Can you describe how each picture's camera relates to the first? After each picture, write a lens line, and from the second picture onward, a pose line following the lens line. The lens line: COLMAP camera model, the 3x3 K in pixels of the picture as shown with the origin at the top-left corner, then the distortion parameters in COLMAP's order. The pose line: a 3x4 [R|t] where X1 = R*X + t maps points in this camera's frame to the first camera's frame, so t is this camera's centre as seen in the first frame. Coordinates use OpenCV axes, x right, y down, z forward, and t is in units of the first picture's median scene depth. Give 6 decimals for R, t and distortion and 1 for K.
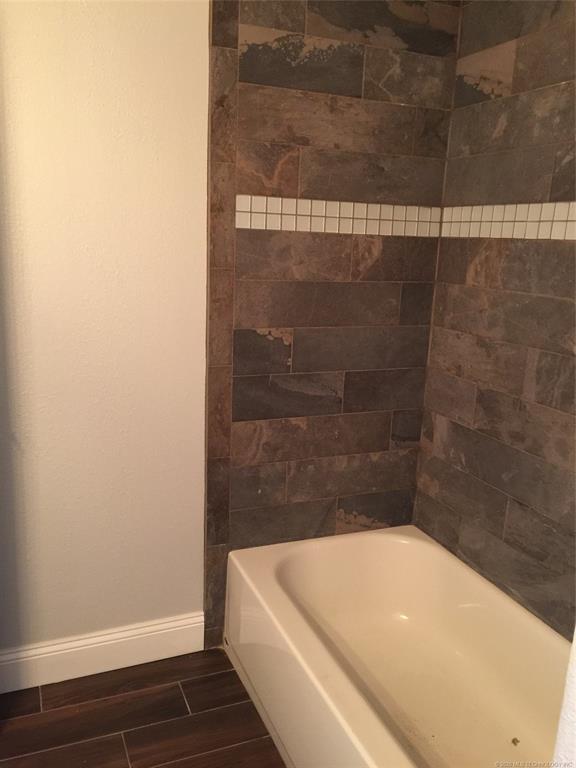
lens RADIAL K [[653.1, 0, 290.6], [0, 653.1, 387.6], [0, 0, 1]] dist [0.082074, -0.092607]
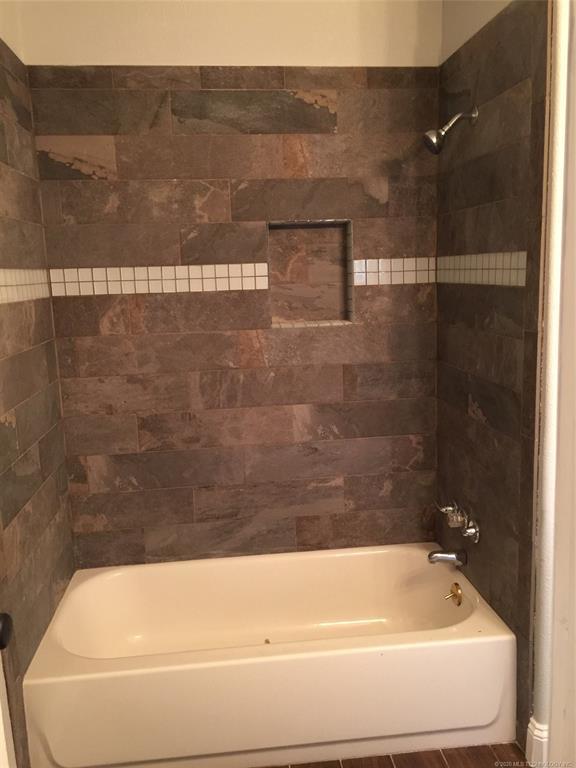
lens RADIAL K [[653.1, 0, 291.1], [0, 653.1, 379.4], [0, 0, 1]] dist [0.082074, -0.092607]
pose [[0.281280, -0.226891, 0.932417, -0.769204], [0.255657, 0.954248, 0.155080, -0.187928], [-0.924944, 0.194758, 0.326417, 0.361684]]
